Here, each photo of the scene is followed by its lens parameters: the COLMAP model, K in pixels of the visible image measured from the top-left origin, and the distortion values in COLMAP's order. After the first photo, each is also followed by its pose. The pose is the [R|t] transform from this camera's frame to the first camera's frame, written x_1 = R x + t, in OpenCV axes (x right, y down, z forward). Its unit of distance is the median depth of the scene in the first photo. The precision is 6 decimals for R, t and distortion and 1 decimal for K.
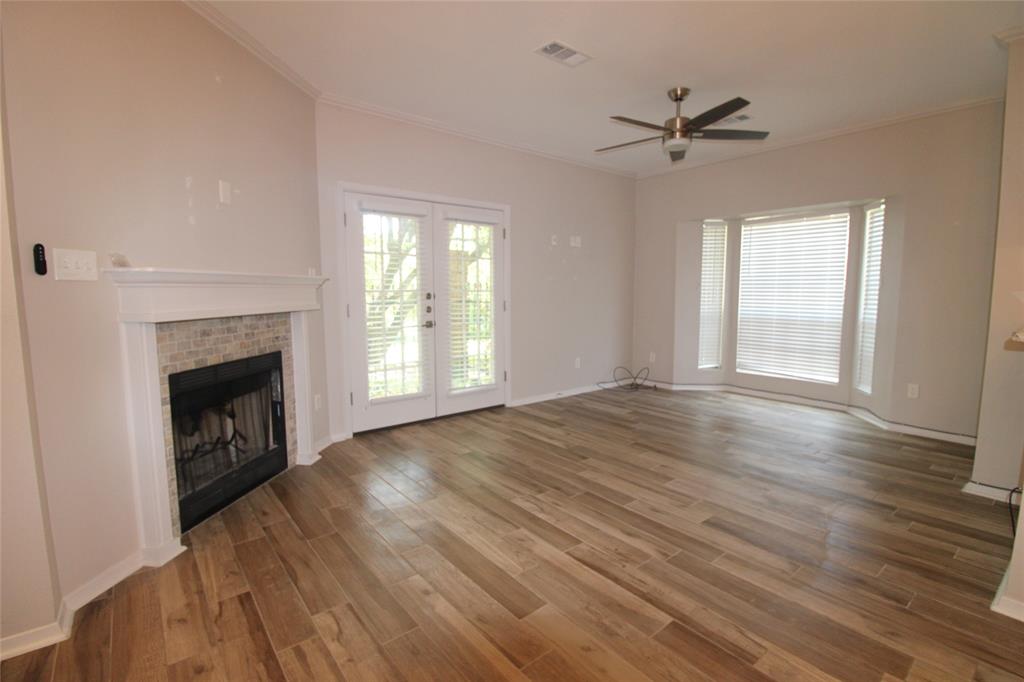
lens RADIAL K [[474.3, 0, 516.7], [0, 474.3, 336.5], [0, 0, 1]] dist [0.001697, -0.015409]
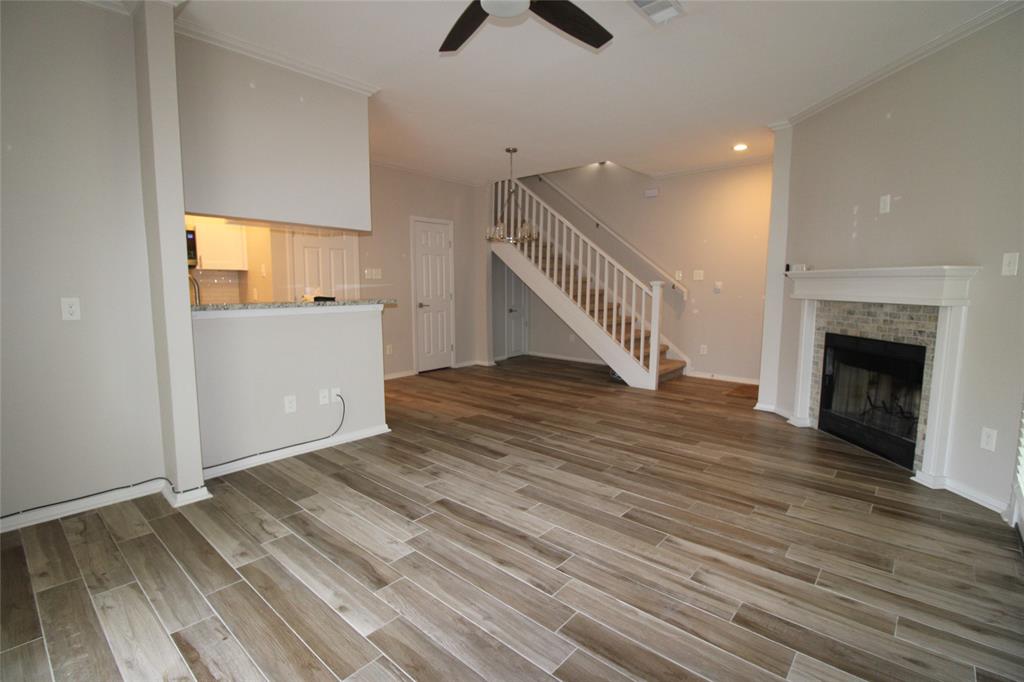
lens RADIAL K [[473.9, 0, 516.4], [0, 473.9, 338.1], [0, 0, 1]] dist [0.000514, -0.014969]
pose [[-0.984853, 0.016583, -0.172598, 0.566256], [-0.020378, 0.977448, 0.210191, -0.202598], [0.172191, 0.210524, -0.962304, 2.120813]]
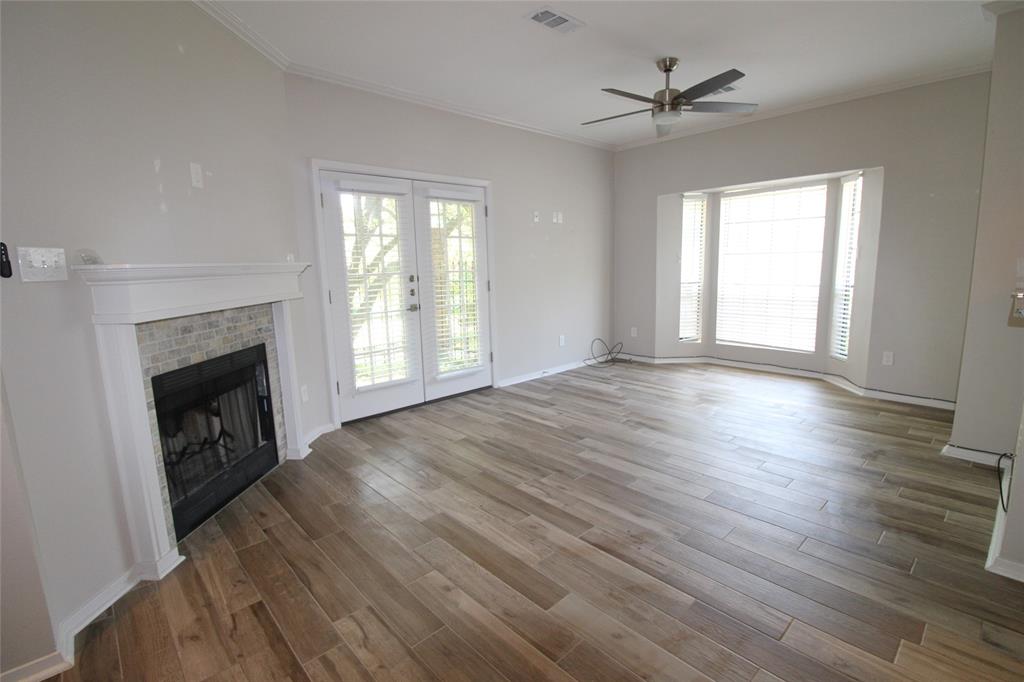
lens RADIAL K [[473.9, 0, 516.4], [0, 473.9, 338.1], [0, 0, 1]] dist [0.000514, -0.014969]
pose [[0.997298, -0.034440, 0.064890, -0.067891], [0.030629, 0.997798, 0.058837, -0.024463], [-0.066773, -0.056690, 0.996156, 0.028920]]
